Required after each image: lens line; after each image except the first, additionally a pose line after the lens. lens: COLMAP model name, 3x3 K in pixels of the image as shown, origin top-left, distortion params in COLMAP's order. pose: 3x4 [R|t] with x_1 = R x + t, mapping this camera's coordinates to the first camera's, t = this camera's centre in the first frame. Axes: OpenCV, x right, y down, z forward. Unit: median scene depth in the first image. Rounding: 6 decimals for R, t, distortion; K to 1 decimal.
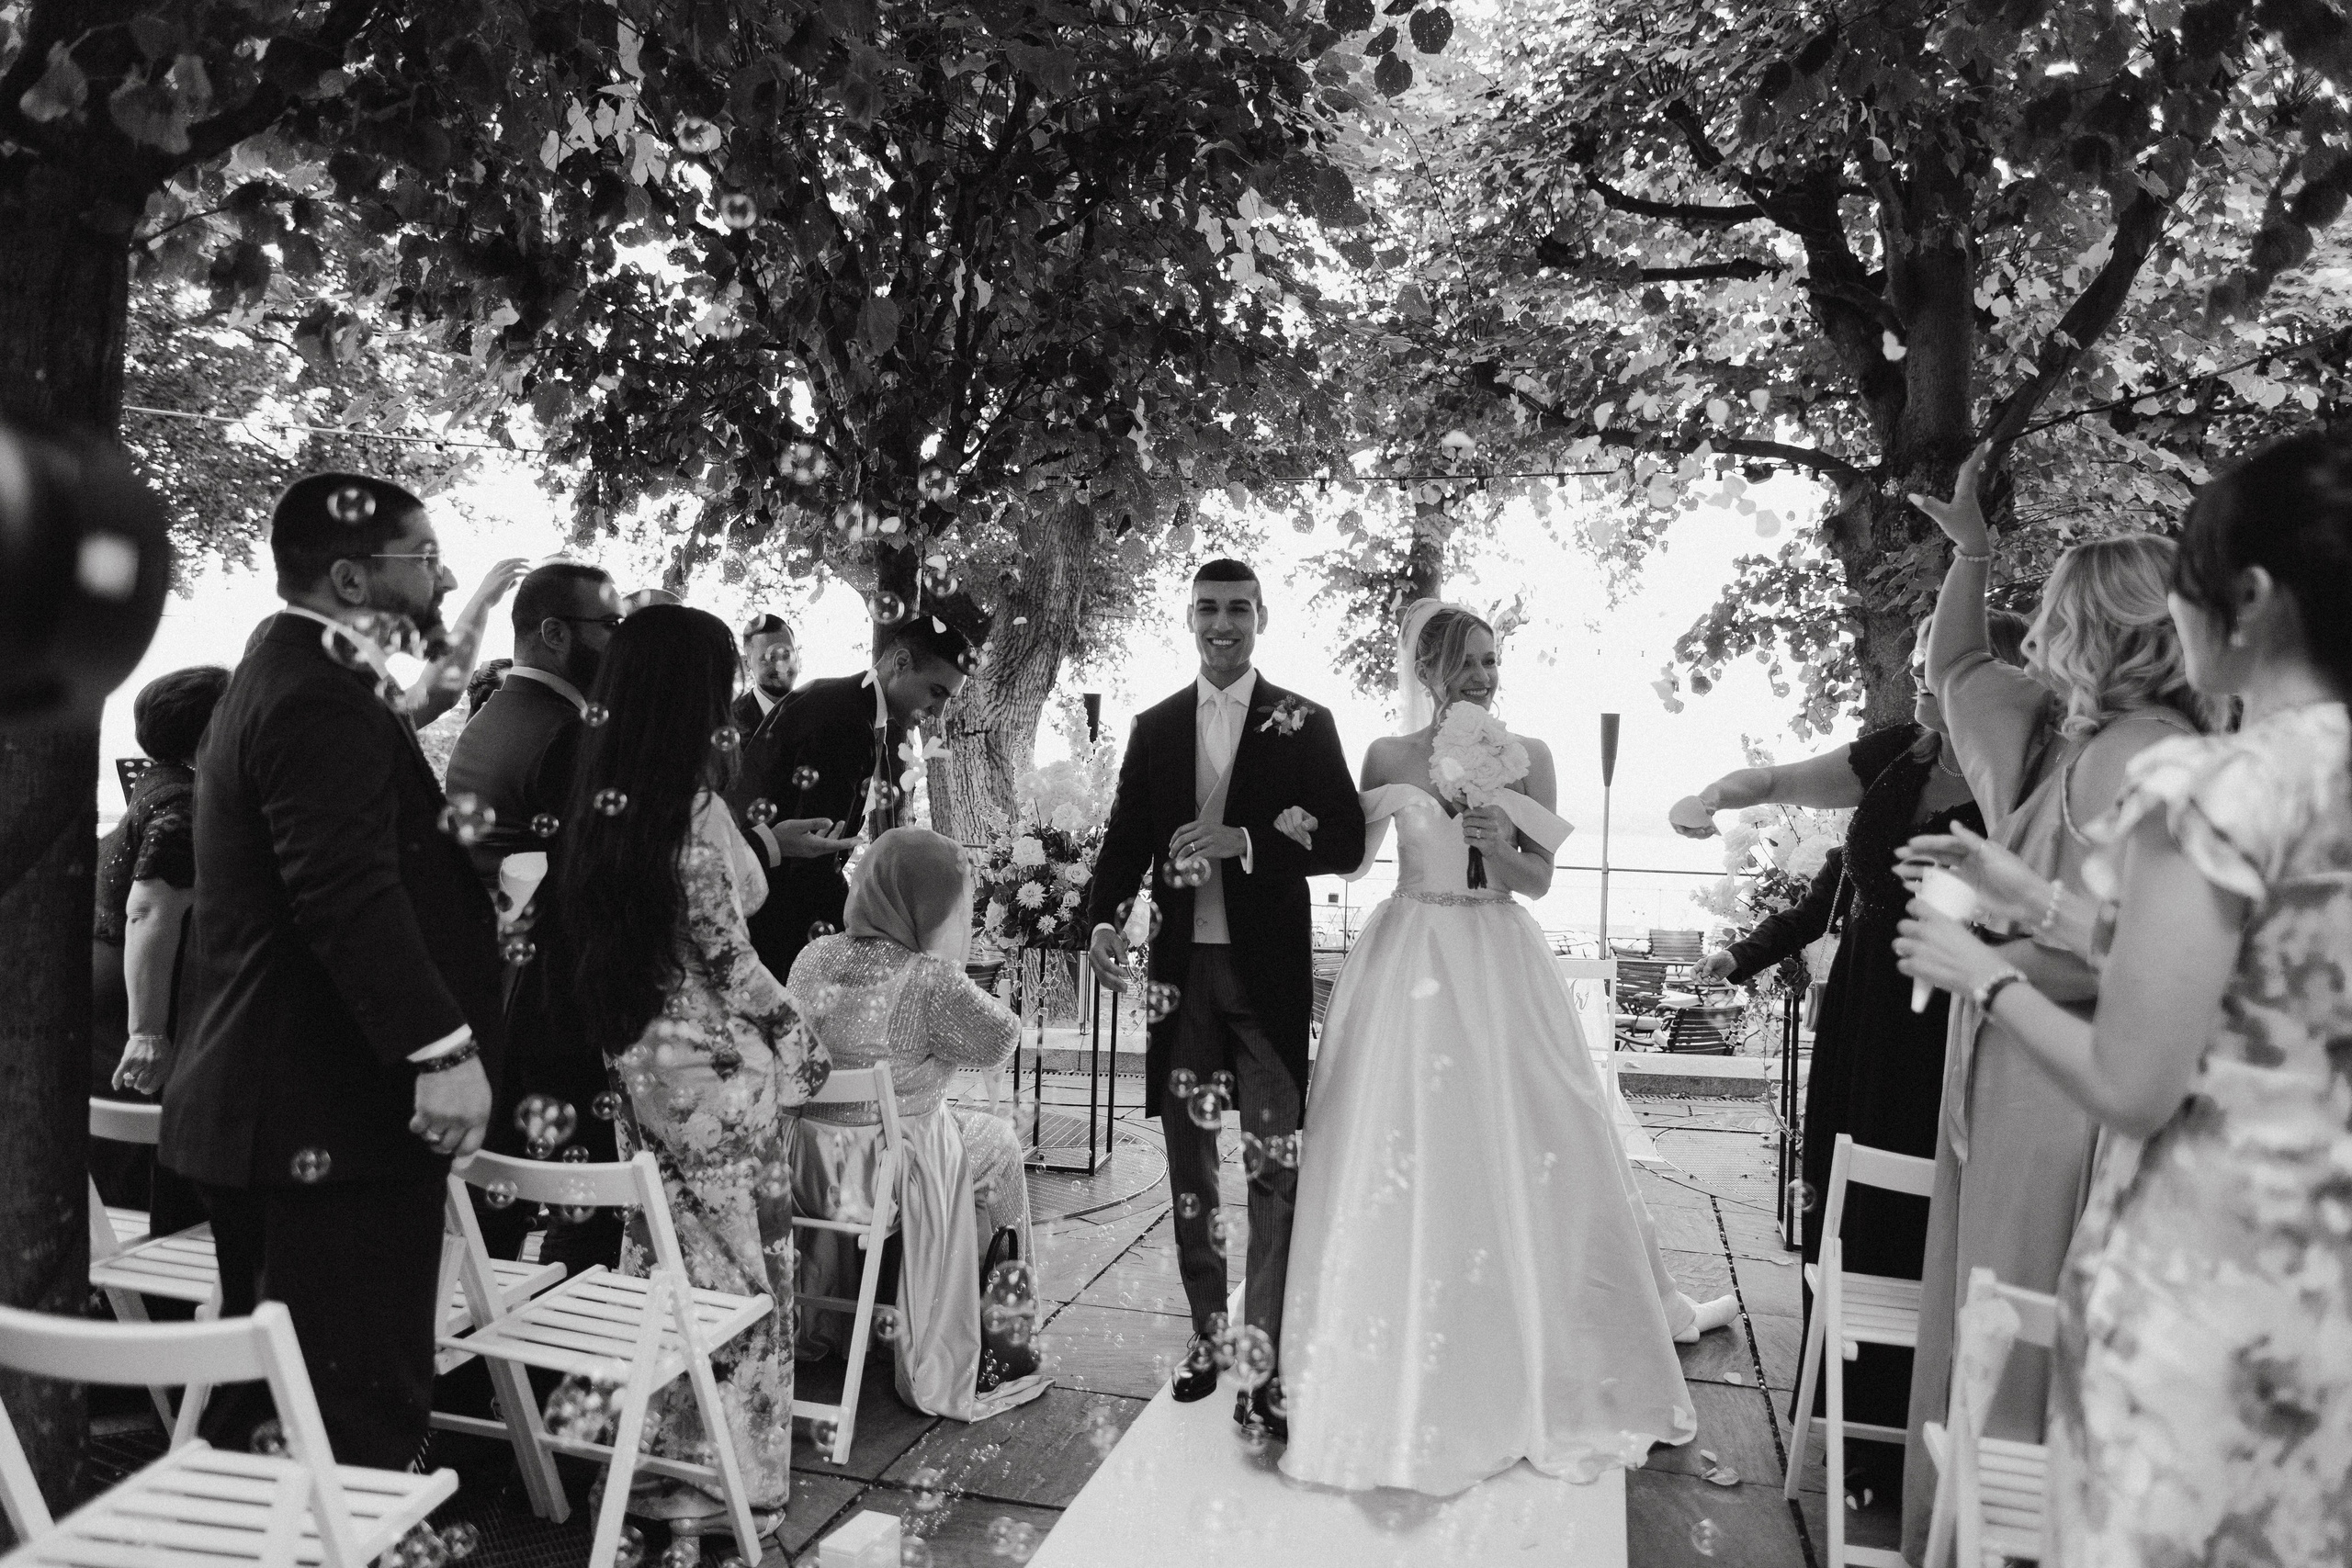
lens RADIAL K [[1590.0, 0, 1176.0], [0, 1590.0, 784.0], [0, 0, 1]] dist [0.009114, 0.003026]
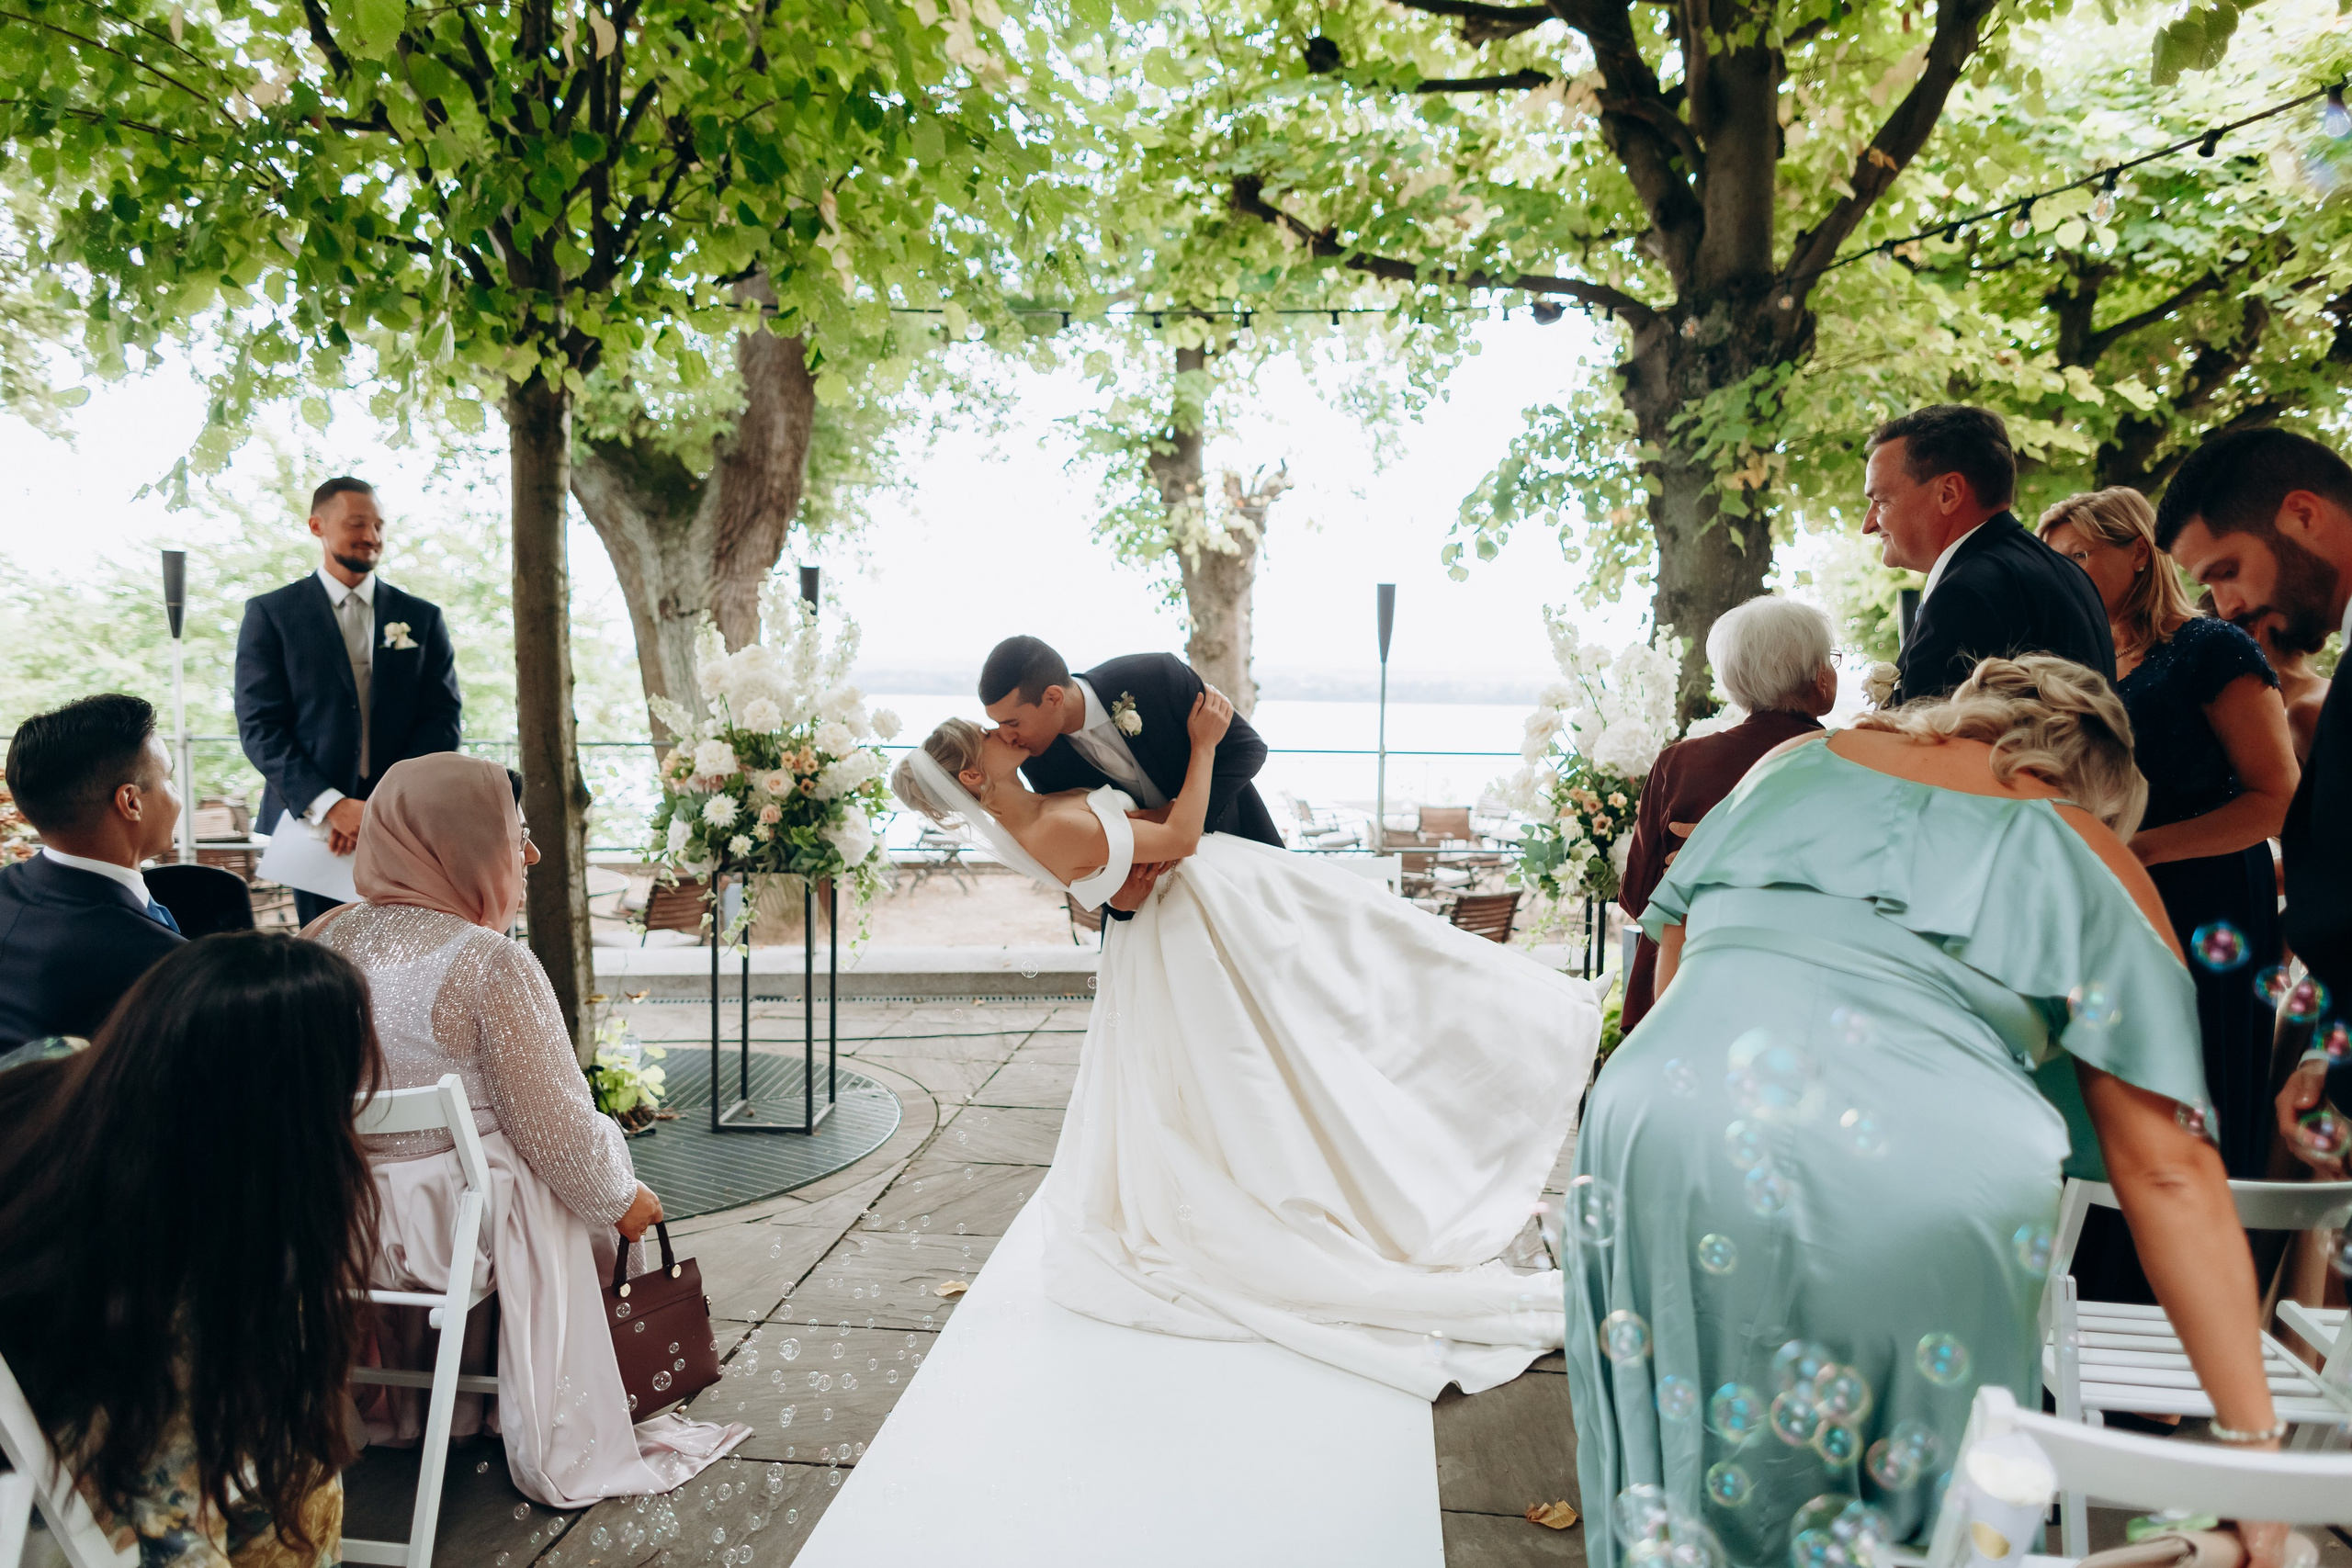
lens RADIAL K [[1588.7, 0, 1176.0], [0, 1588.7, 784.0], [0, 0, 1]] dist [0.009858, 0.000104]
pose [[0.989227, -0.028801, 0.143527, 0.020611], [0.017419, 0.996647, 0.079941, -0.004875], [-0.145349, -0.076579, 0.986412, 0.121626]]
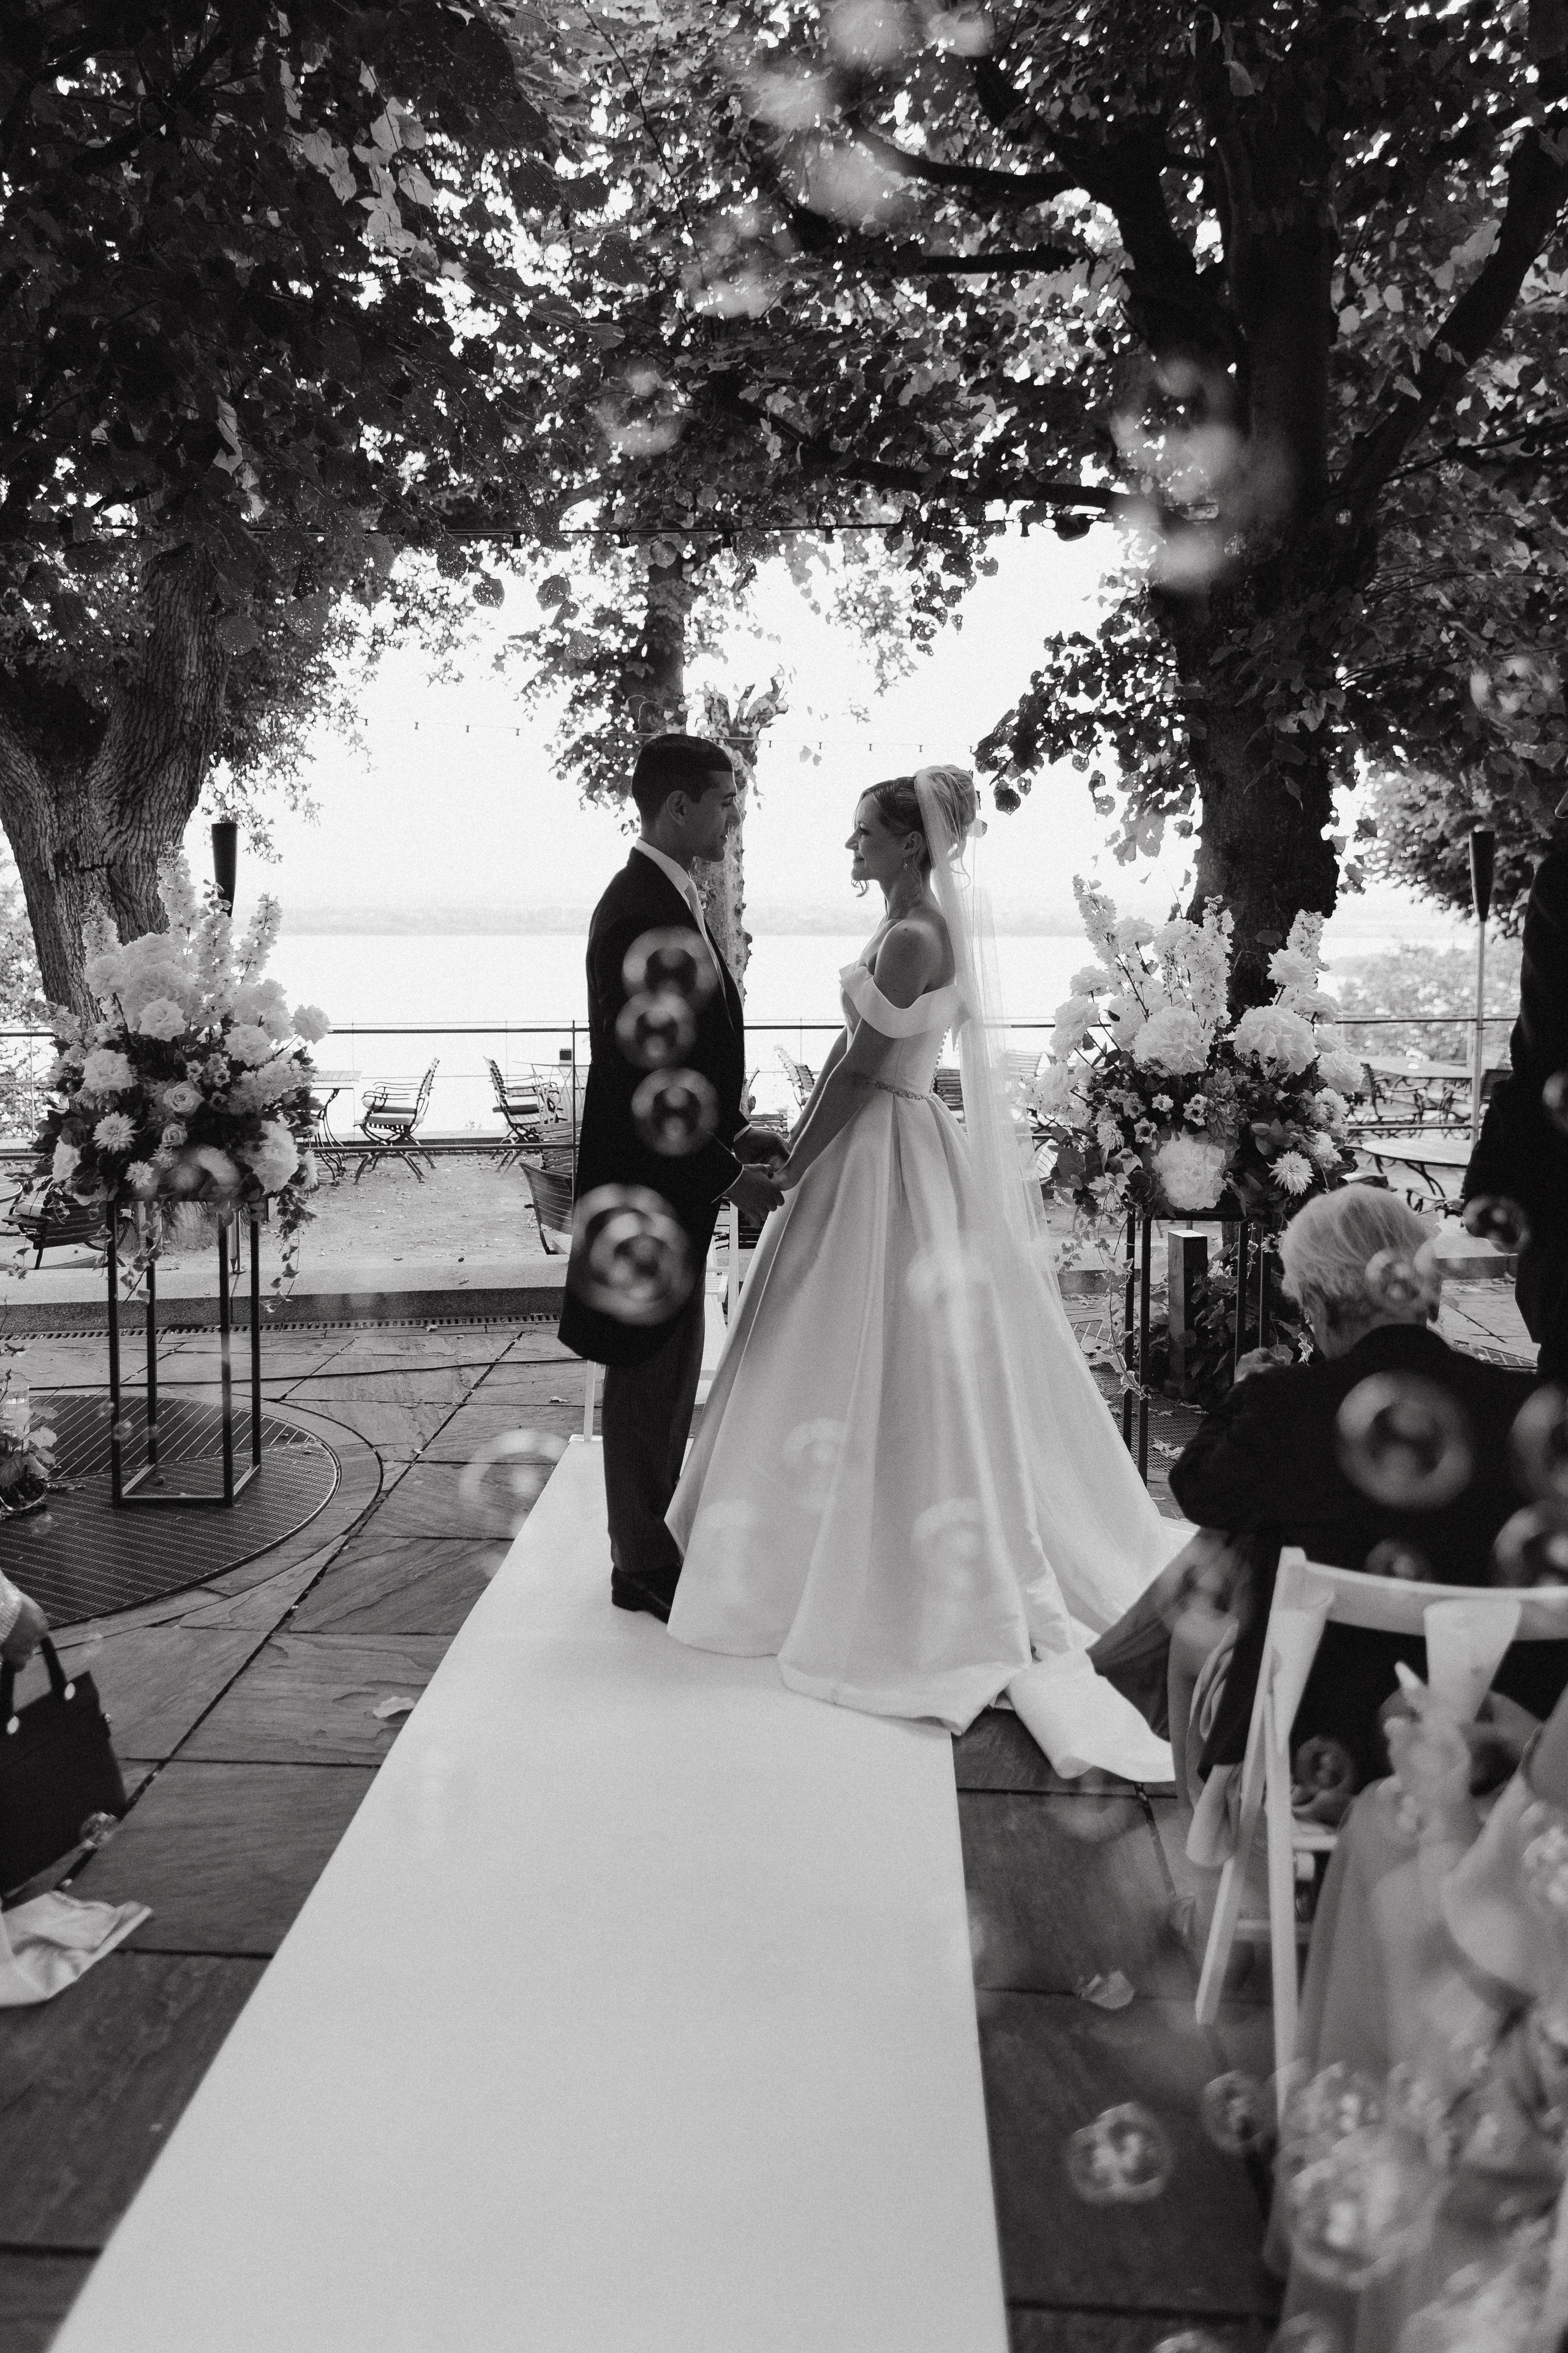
lens RADIAL K [[1787.2, 0, 728.1], [0, 1787.2, 1041.2], [0, 0, 1]] dist [0.009213, 0.003300]
pose [[0.982588, -0.046228, 0.179957, 0.028440], [0.030887, 0.995717, 0.087139, -0.024888], [-0.183214, -0.080063, 0.979807, 0.146529]]
